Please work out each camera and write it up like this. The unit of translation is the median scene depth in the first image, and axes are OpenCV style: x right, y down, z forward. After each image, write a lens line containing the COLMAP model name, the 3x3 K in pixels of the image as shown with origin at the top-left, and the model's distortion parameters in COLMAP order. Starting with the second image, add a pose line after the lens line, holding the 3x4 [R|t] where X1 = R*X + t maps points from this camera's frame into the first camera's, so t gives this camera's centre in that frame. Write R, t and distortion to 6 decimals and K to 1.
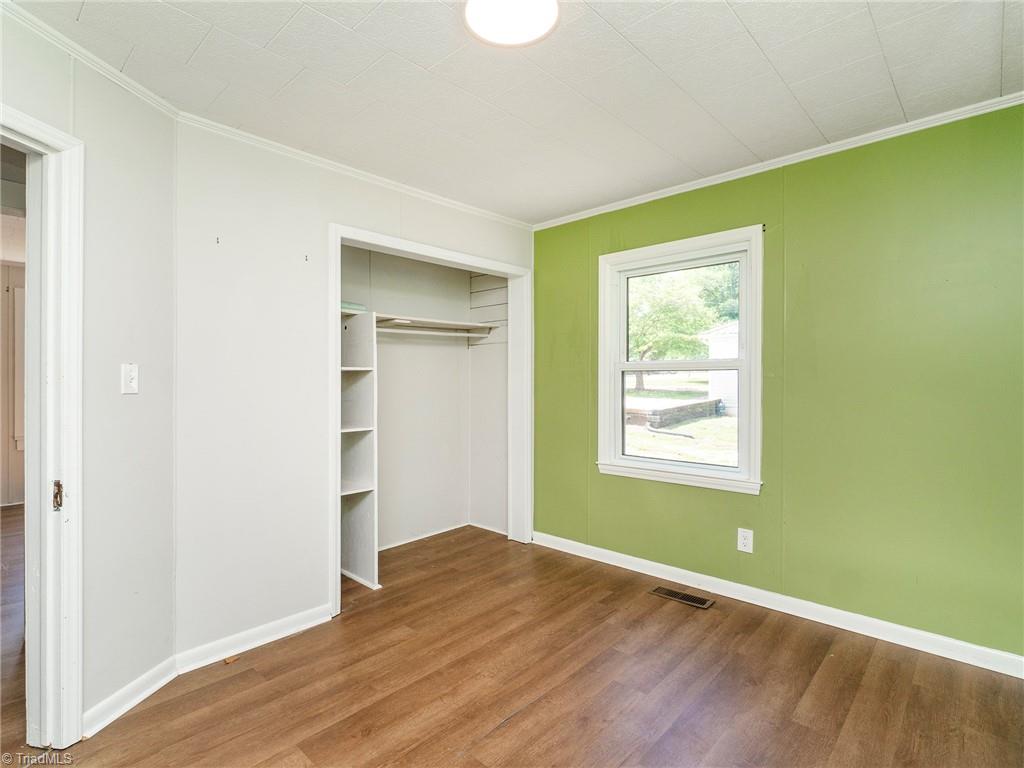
lens RADIAL K [[514.4, 0, 505.6], [0, 514.4, 379.6], [0, 0, 1]] dist [0.001521, -0.000410]
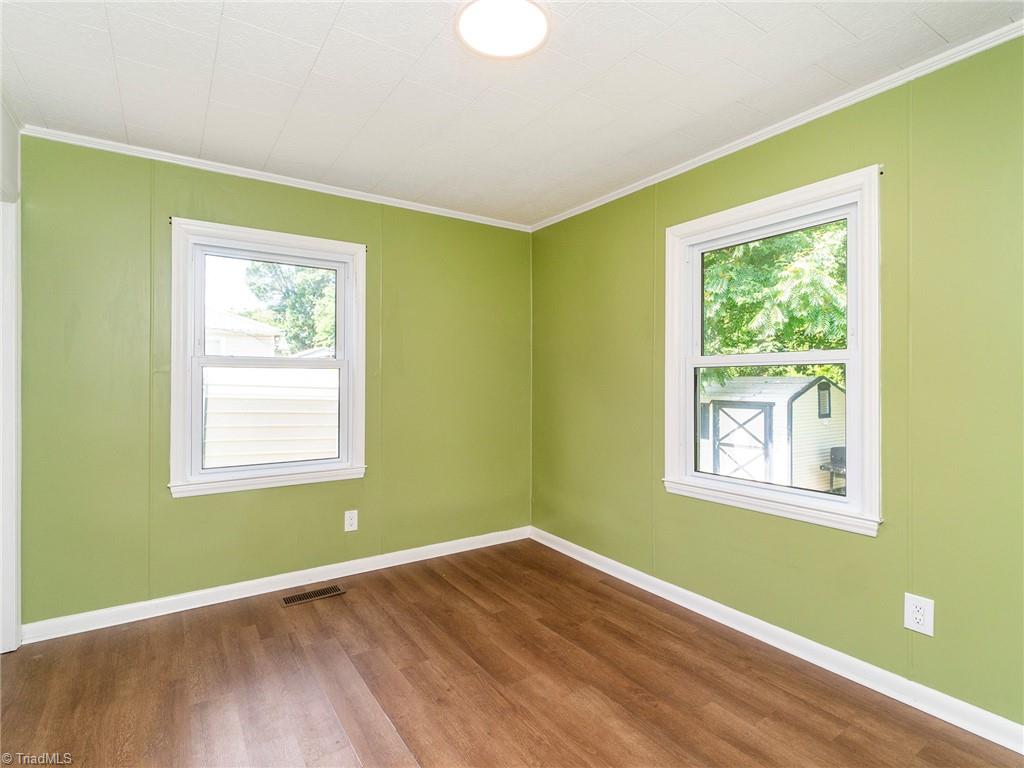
lens RADIAL K [[514.4, 0, 505.6], [0, 514.4, 379.6], [0, 0, 1]] dist [0.001521, -0.000410]
pose [[0.235202, -0.001667, 0.971945, -0.586434], [-0.003433, 0.999991, 0.002546, -0.001485], [-0.971940, -0.003935, 0.235195, 0.433571]]
